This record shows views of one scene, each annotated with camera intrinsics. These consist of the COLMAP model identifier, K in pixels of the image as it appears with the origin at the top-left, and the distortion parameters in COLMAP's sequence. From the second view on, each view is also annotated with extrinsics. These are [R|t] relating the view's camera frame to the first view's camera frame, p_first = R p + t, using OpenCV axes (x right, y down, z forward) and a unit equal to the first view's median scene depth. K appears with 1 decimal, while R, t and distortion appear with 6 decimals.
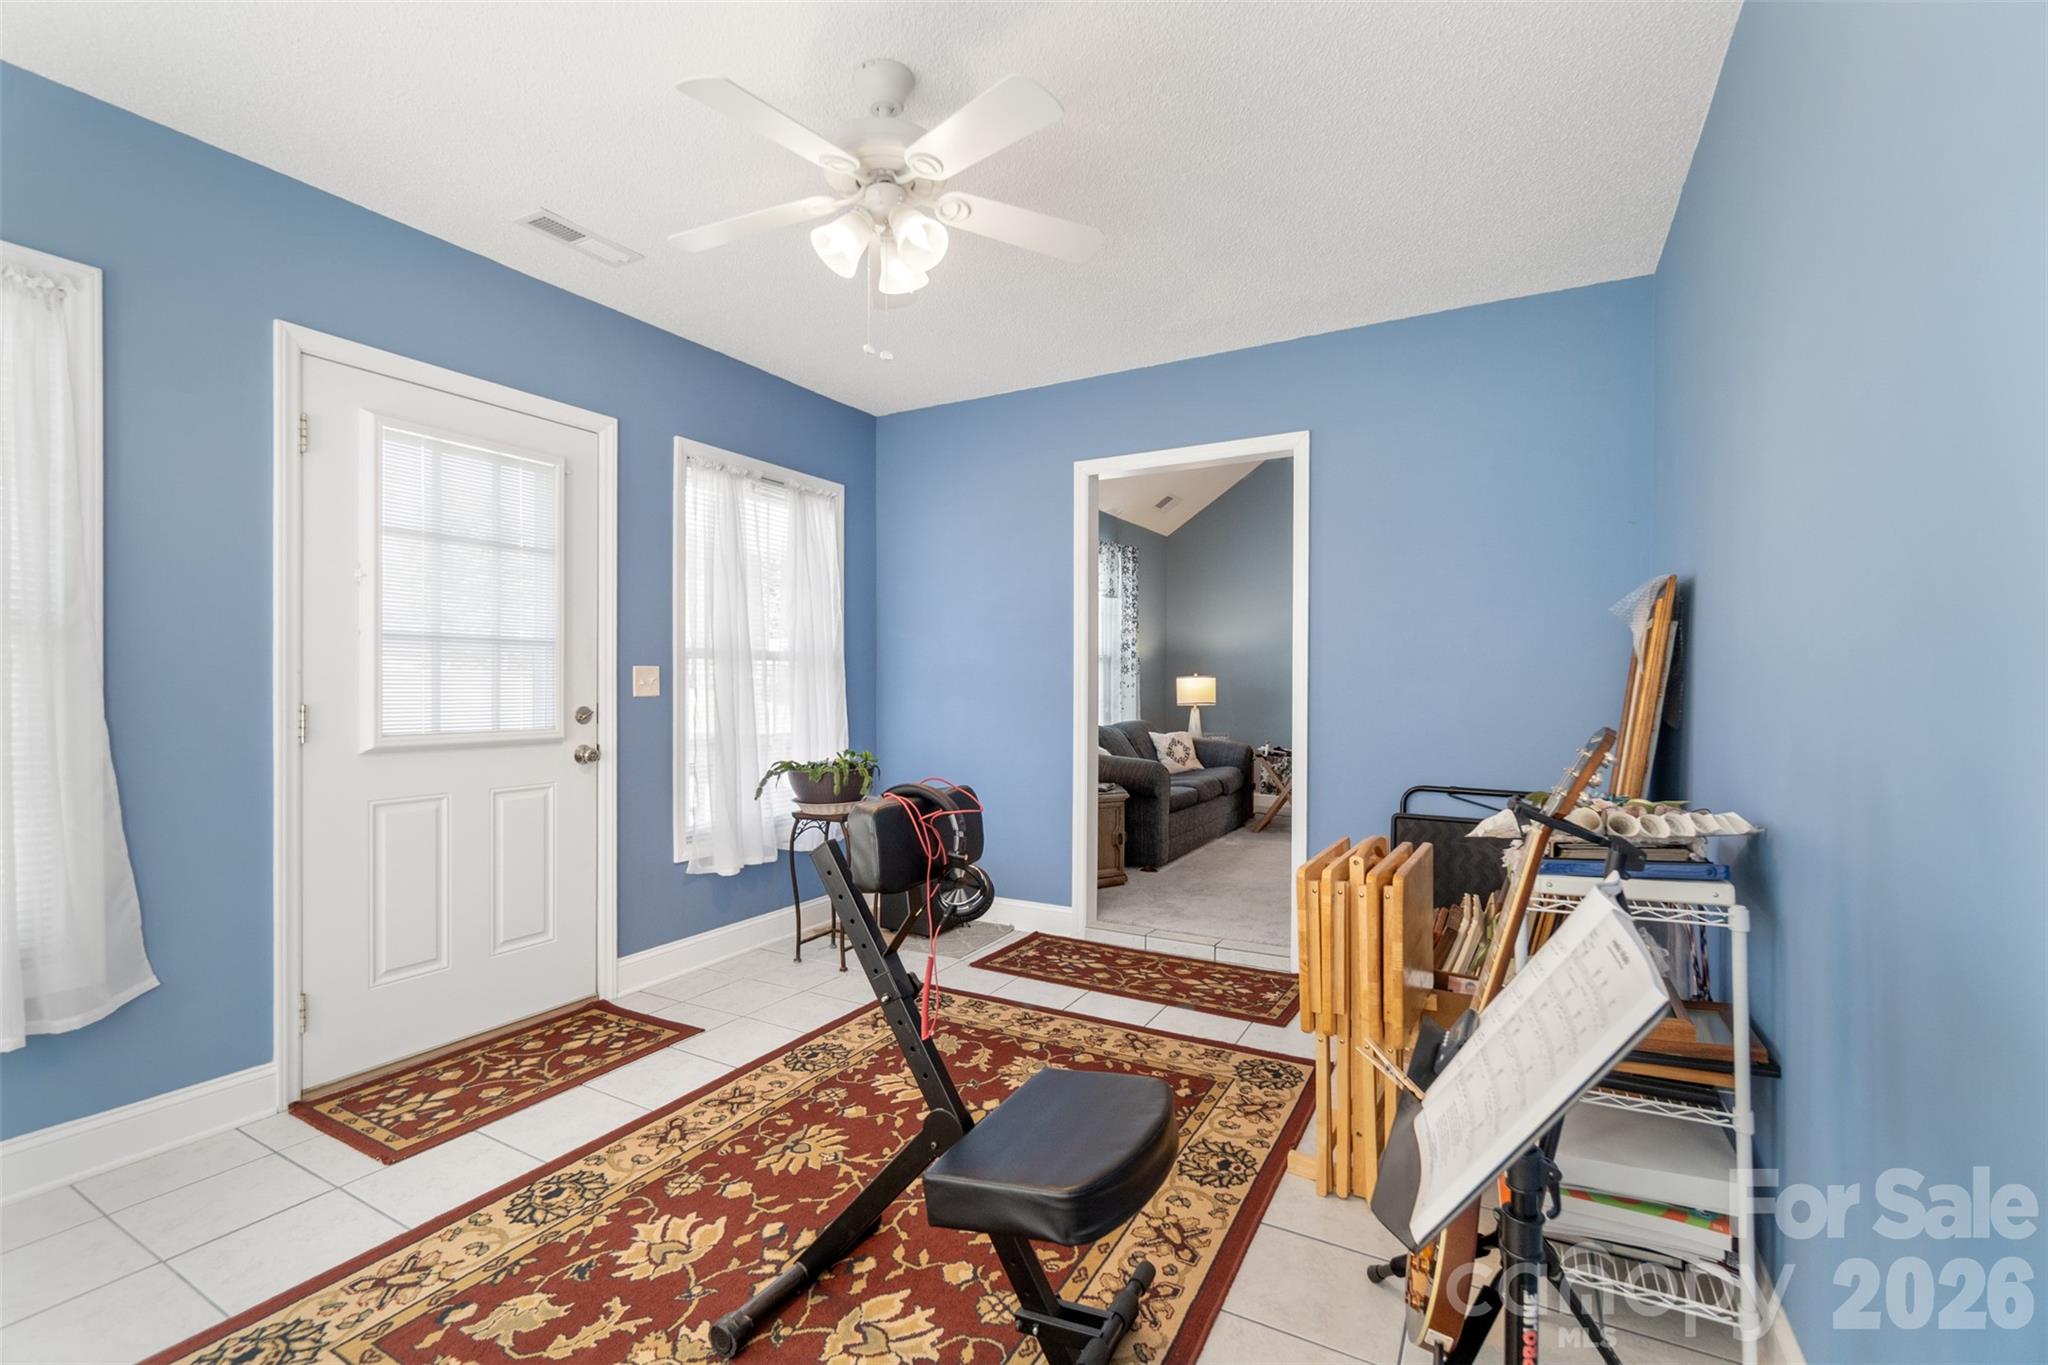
lens RADIAL K [[918.0, 0, 962.8], [0, 918.0, 680.1], [0, 0, 1]] dist [-0.007905, -0.002830]
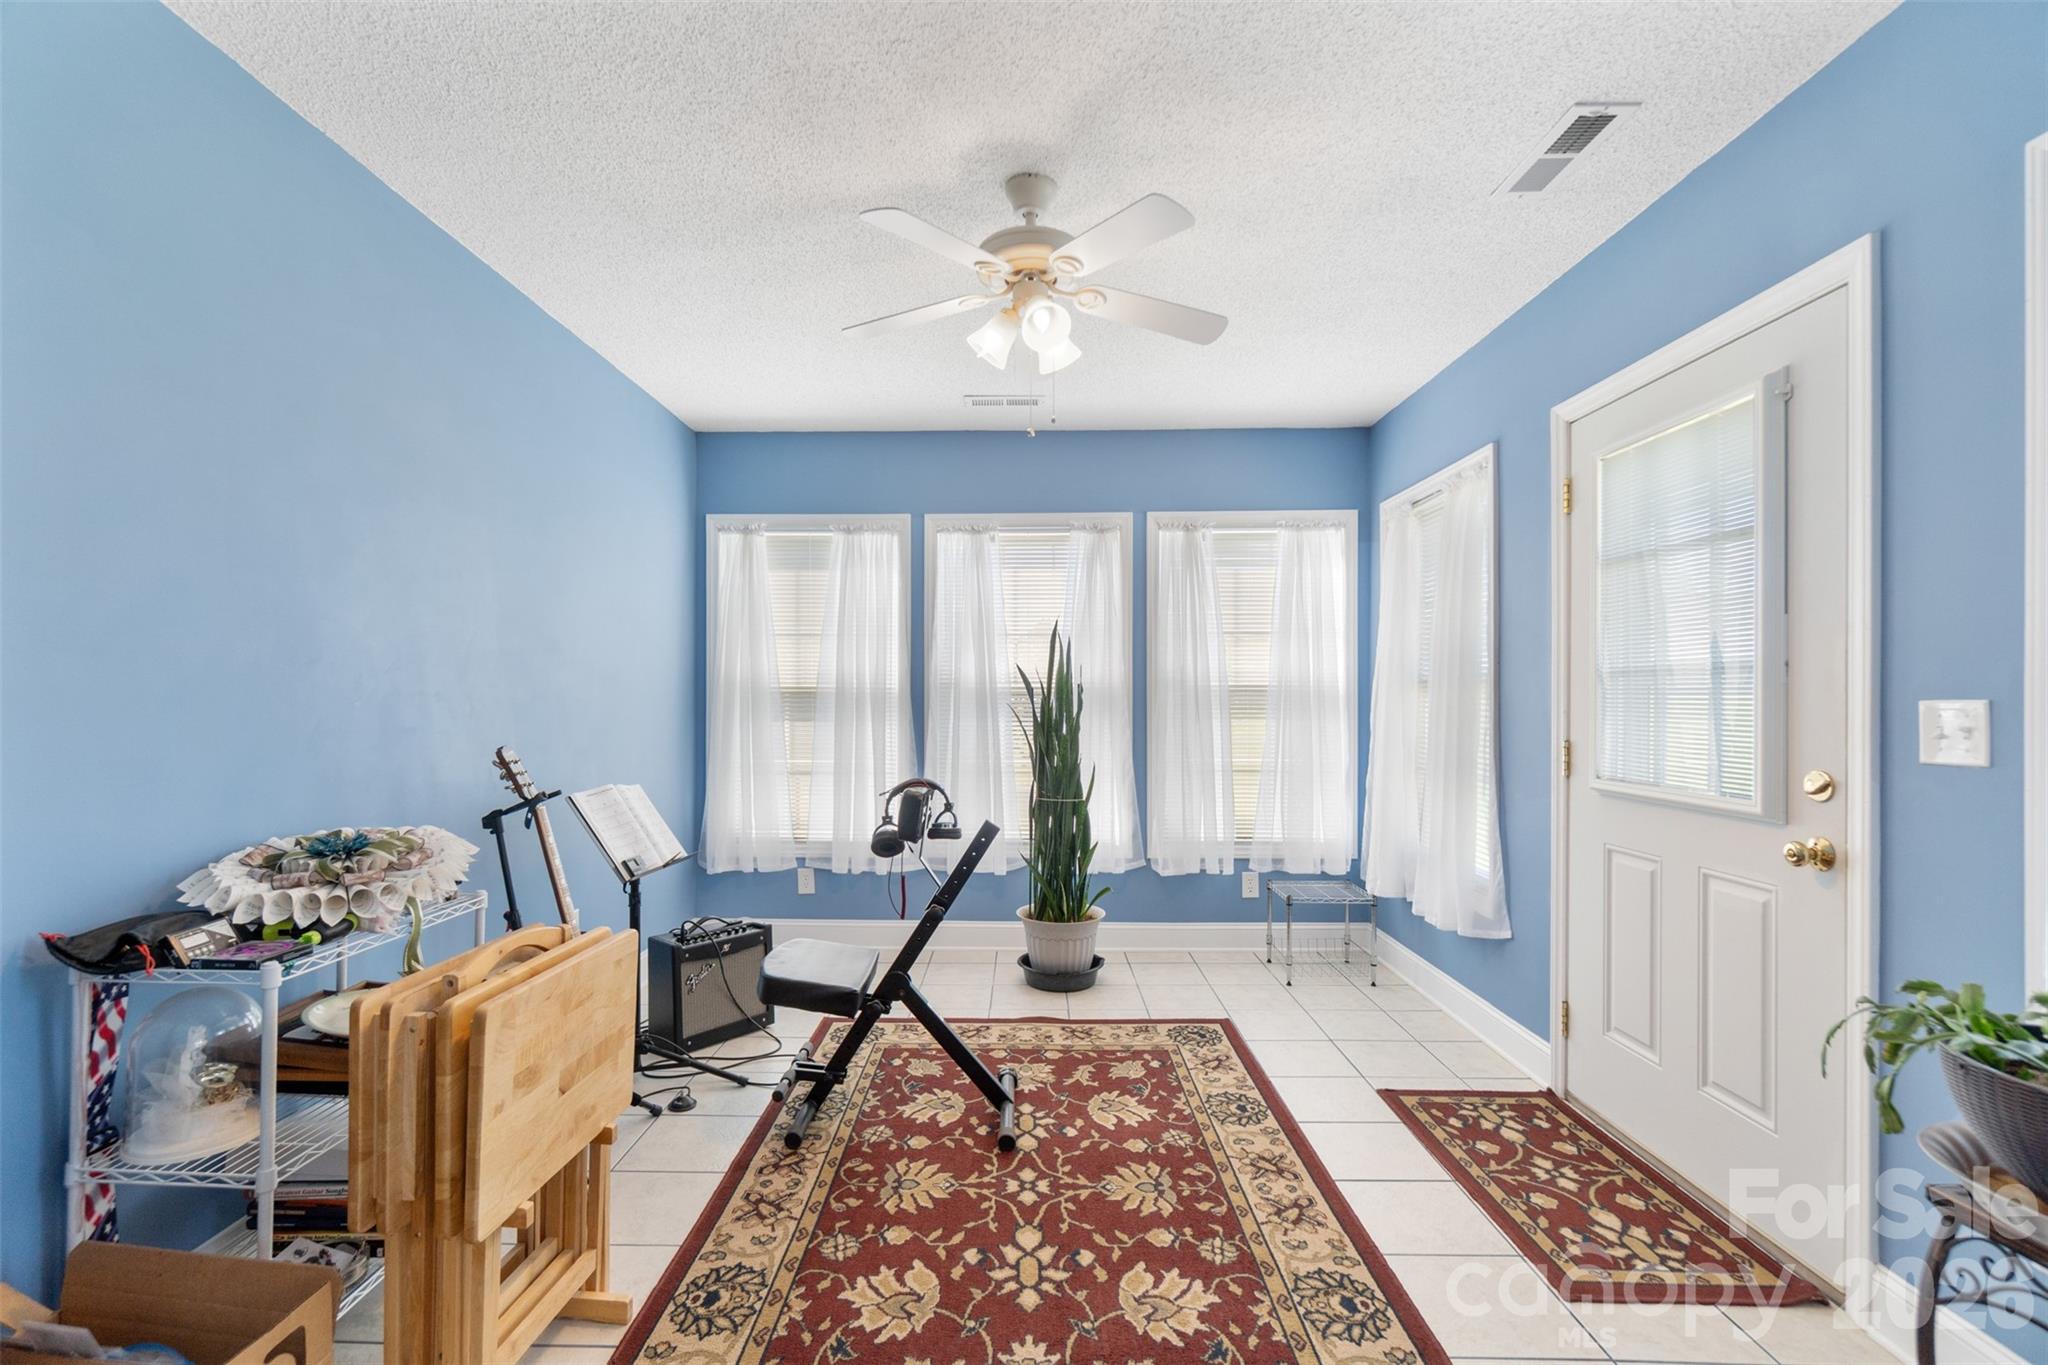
lens RADIAL K [[918.0, 0, 1031.0], [0, 918.0, 696.2], [0, 0, 1]] dist [-0.007905, -0.002830]
pose [[-0.851895, -0.008130, -0.523650, 0.457744], [-0.005841, 0.999965, -0.006023, -0.017697], [0.523680, -0.002072, -0.851912, 1.783680]]
